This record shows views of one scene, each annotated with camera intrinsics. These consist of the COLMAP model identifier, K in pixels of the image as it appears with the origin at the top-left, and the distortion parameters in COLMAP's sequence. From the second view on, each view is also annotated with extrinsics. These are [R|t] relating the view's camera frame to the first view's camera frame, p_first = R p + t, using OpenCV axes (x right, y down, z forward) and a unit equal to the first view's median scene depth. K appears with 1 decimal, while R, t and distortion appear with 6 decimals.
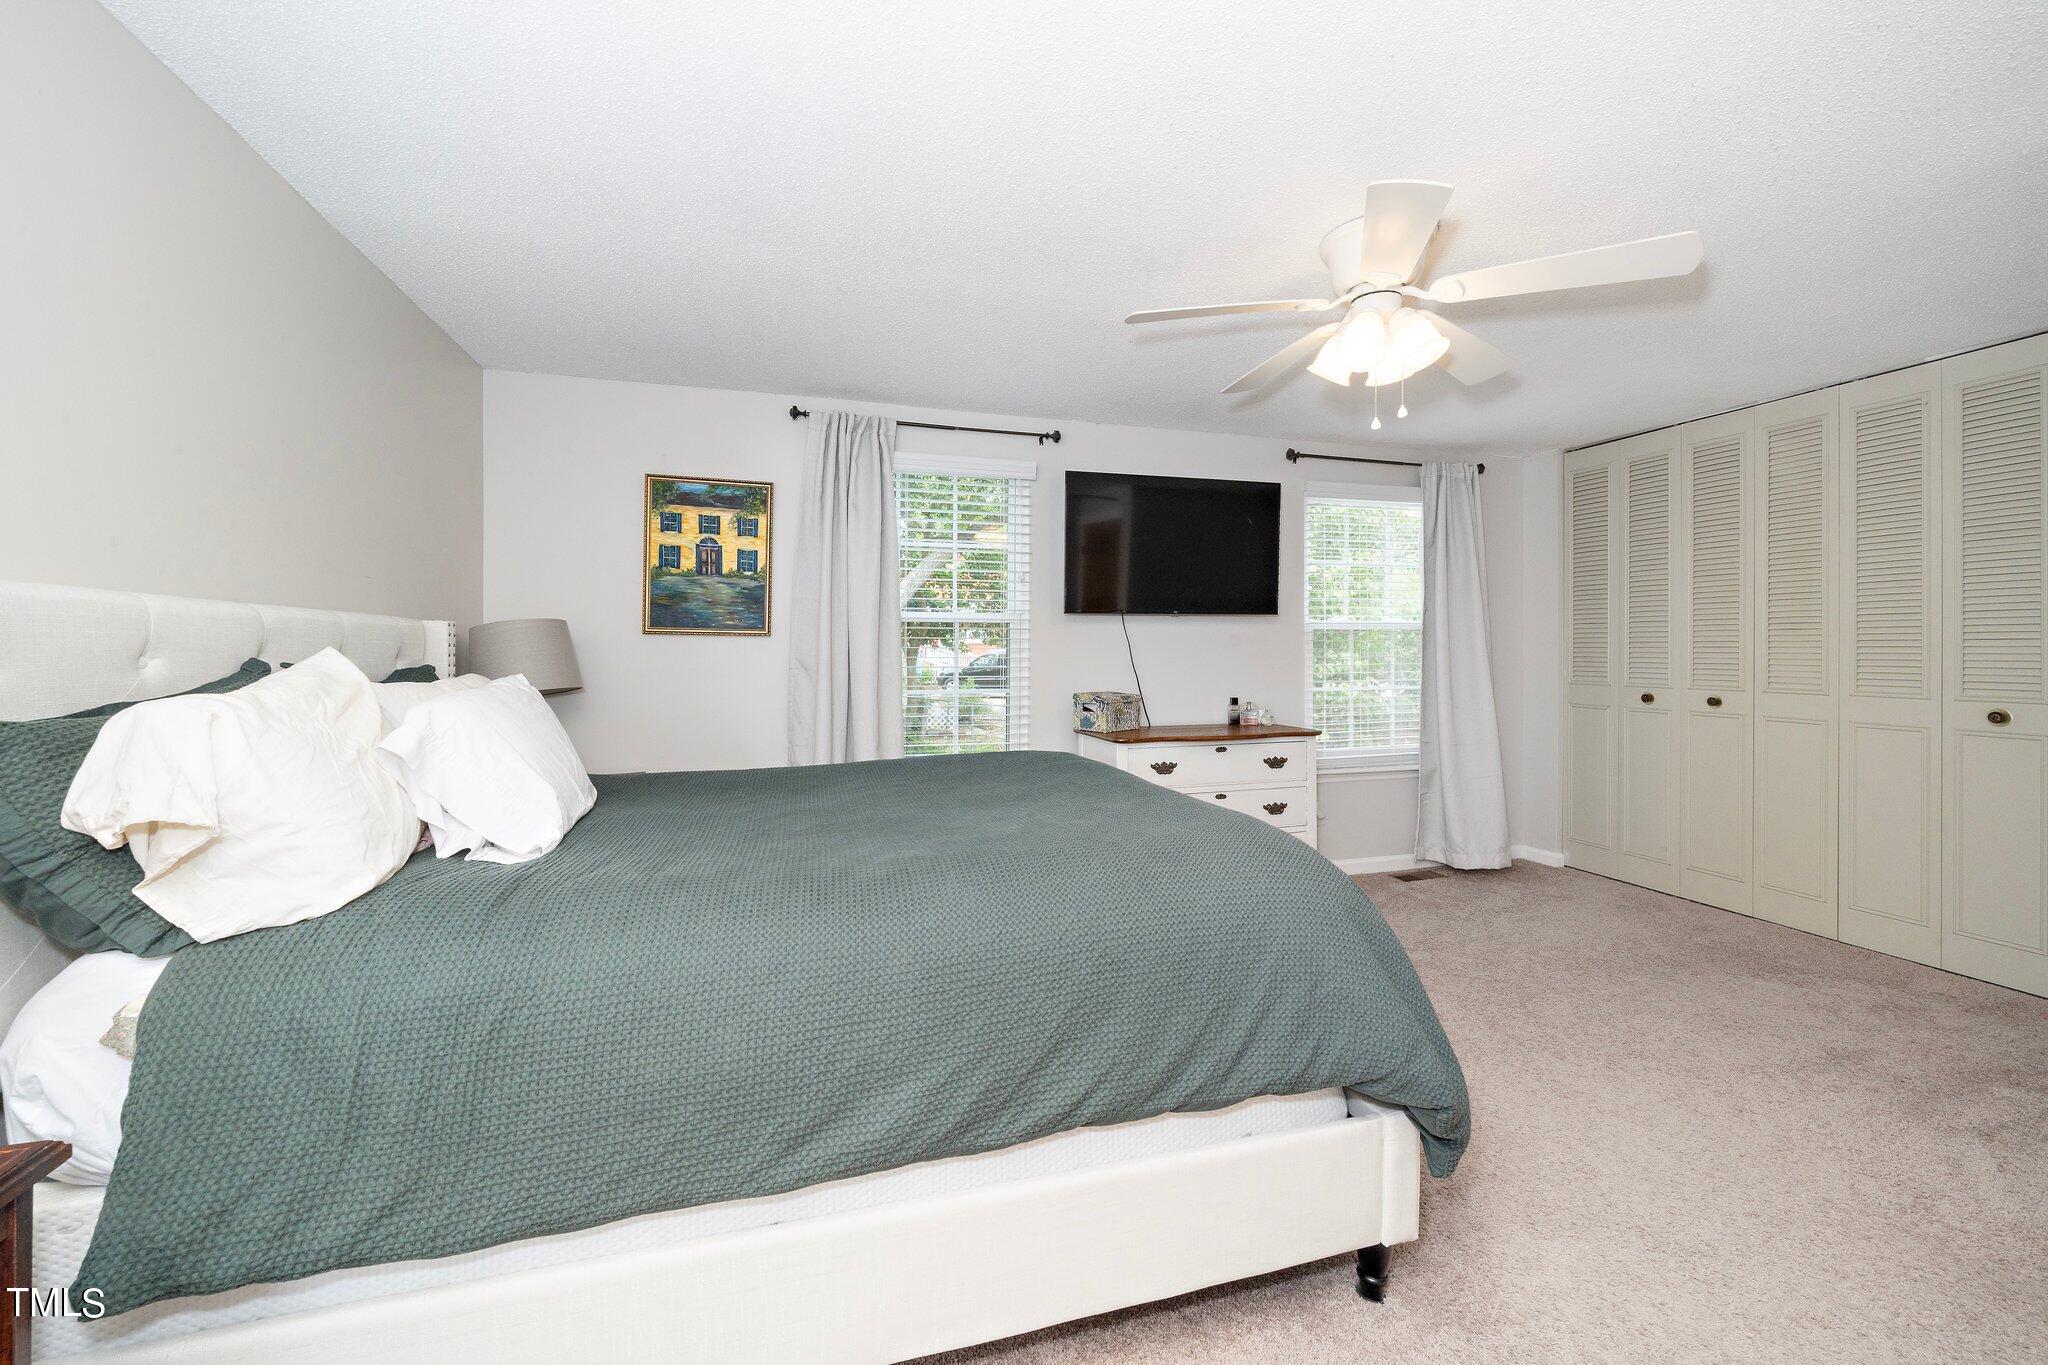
lens RADIAL K [[803.0, 0, 1023.3], [0, 803.0, 650.9], [0, 0, 1]] dist [-0.002774, -0.000163]
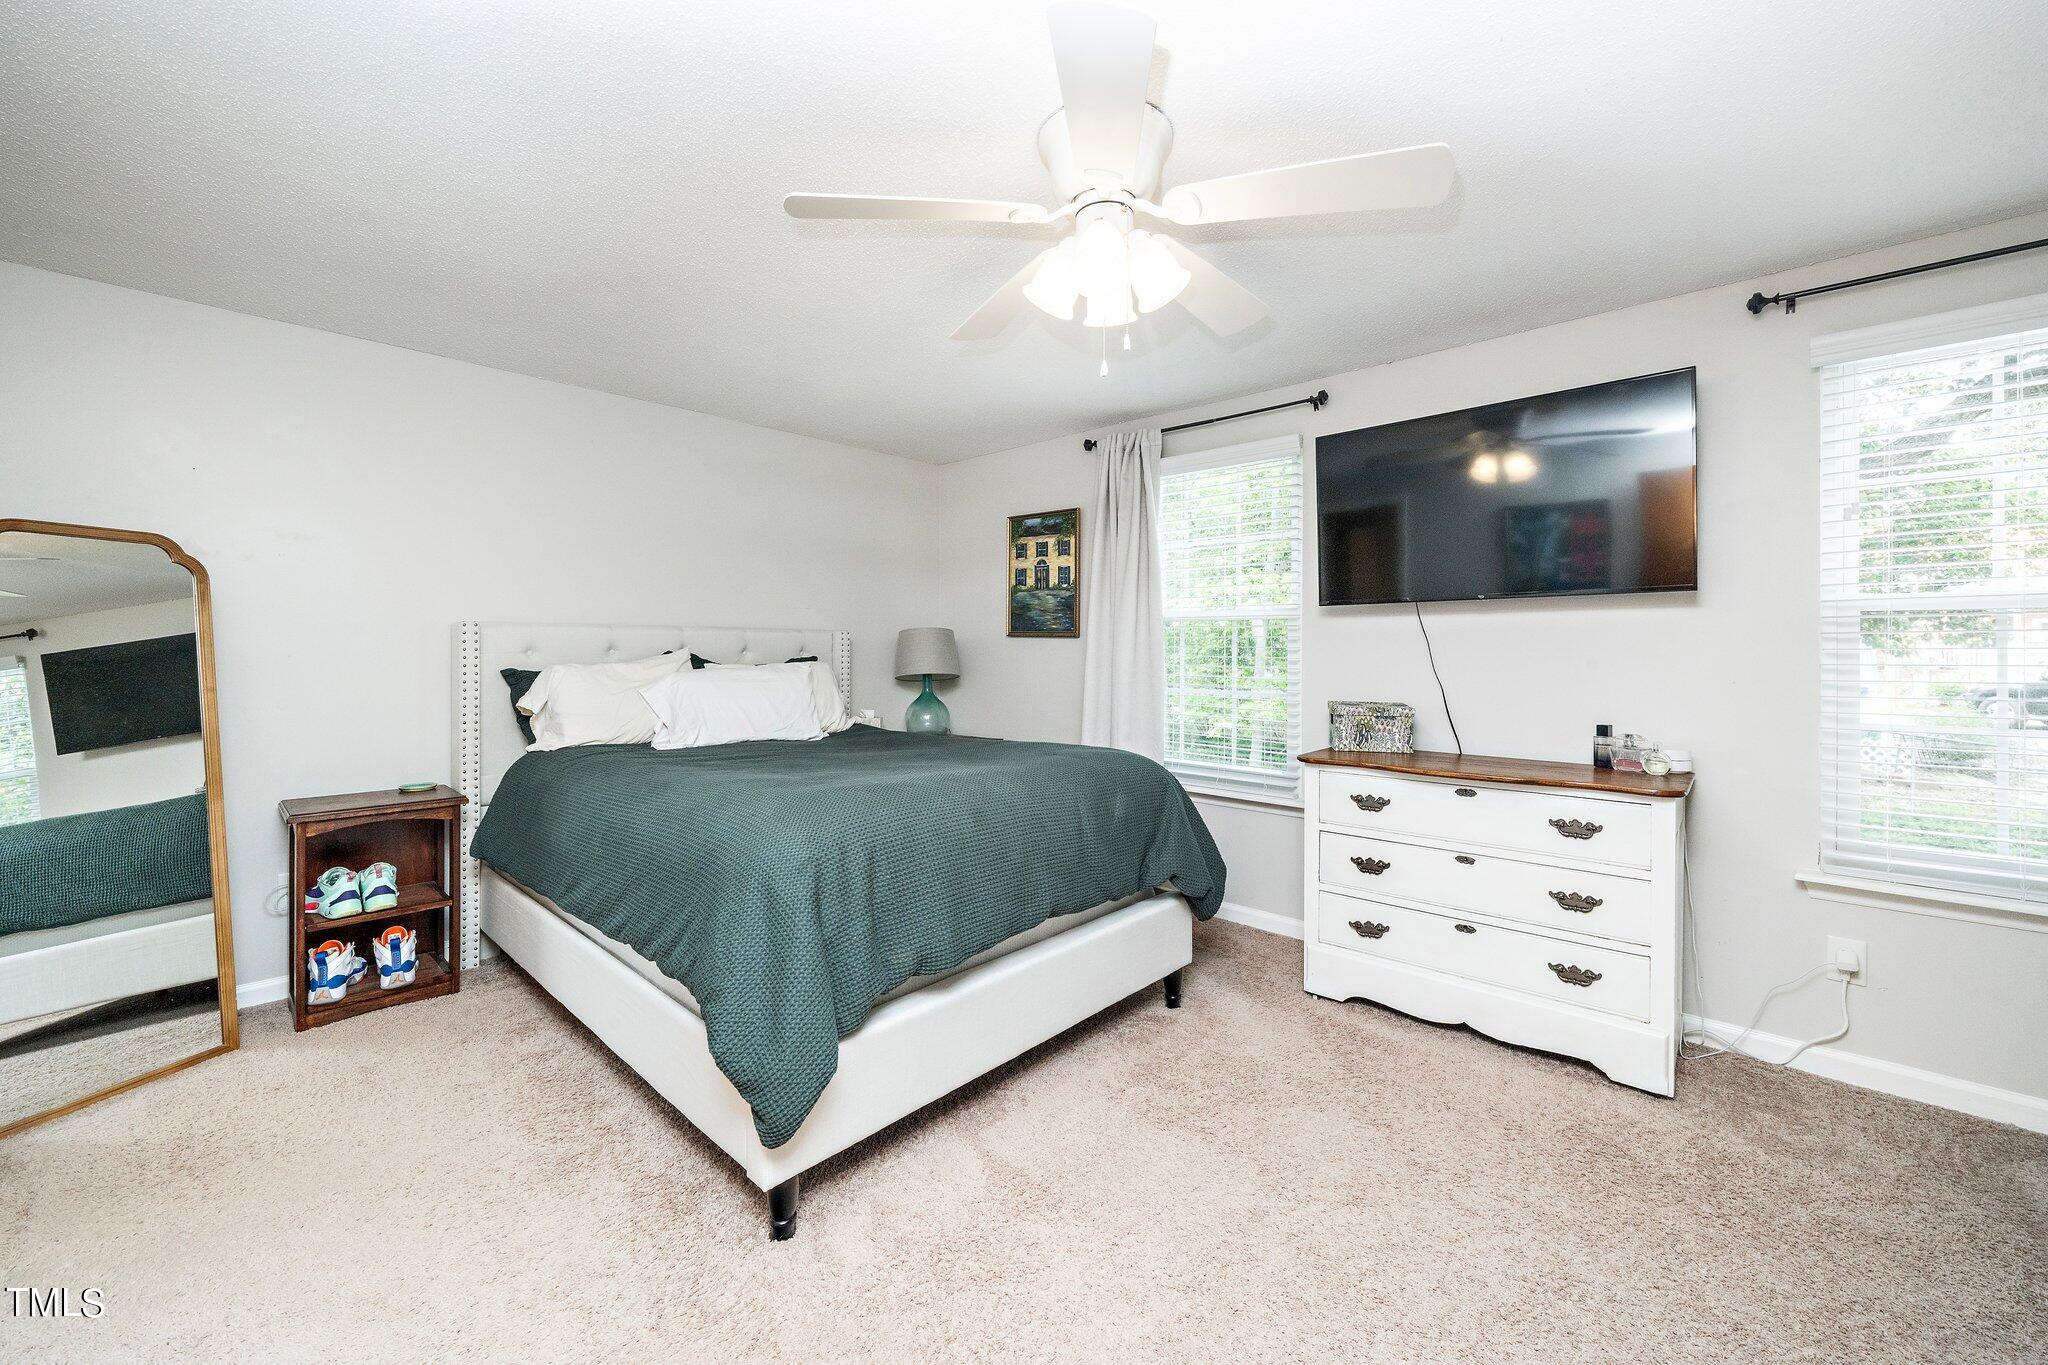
lens RADIAL K [[803.0, 0, 1023.3], [0, 803.0, 650.9], [0, 0, 1]] dist [-0.002774, -0.000163]
pose [[0.508888, 0.004983, -0.860818, 0.683188], [-0.003513, 0.999987, 0.003712, -0.001710], [0.860825, 0.001135, 0.508899, 0.328986]]
